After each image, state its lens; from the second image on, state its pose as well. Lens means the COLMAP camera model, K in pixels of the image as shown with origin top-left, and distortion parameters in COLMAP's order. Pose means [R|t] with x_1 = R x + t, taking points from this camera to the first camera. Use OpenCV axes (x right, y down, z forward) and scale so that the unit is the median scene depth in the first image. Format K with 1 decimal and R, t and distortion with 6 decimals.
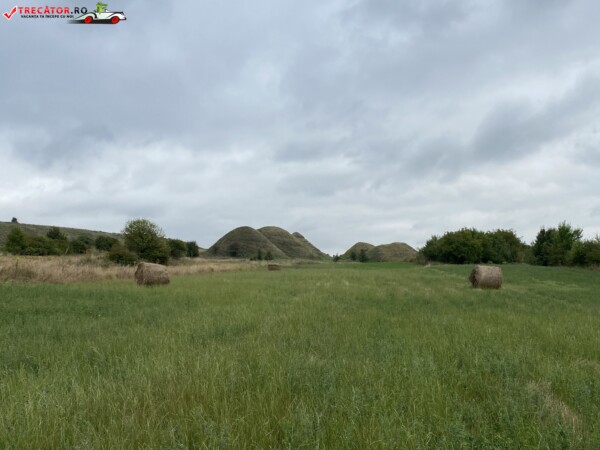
lens RADIAL K [[690.4, 0, 302.1], [0, 690.4, 226.6], [0, 0, 1]] dist [0.024690, 0.000000]
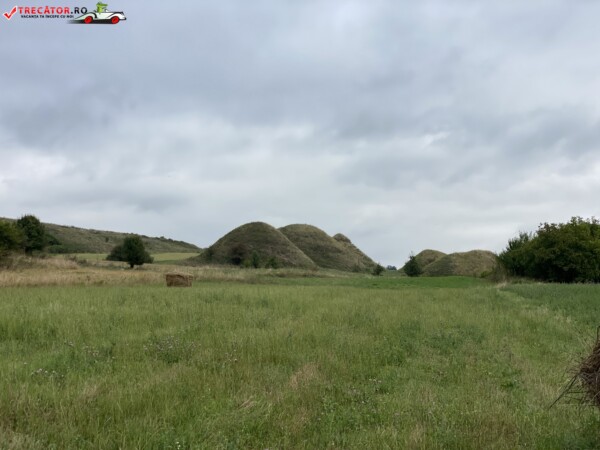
lens RADIAL K [[889.9, 0, 301.7], [0, 889.9, 226.1], [0, 0, 1]] dist [-0.034827, 0.000000]
pose [[0.997073, 0.021372, -0.073409, 0.053389], [-0.021719, 0.999756, -0.003931, 0.012524], [0.073307, 0.005514, 0.997294, 0.219631]]
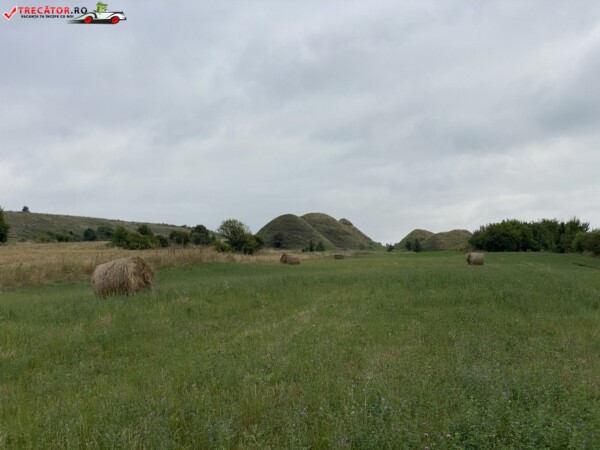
lens RADIAL K [[889.9, 0, 297.9], [0, 889.9, 224.6], [0, 0, 1]] dist [-0.034827, 0.000000]
pose [[0.998459, -0.013525, -0.053819, -0.015219], [0.014536, 0.999725, 0.018425, -0.015812], [0.053555, -0.019178, 0.998381, -0.326114]]
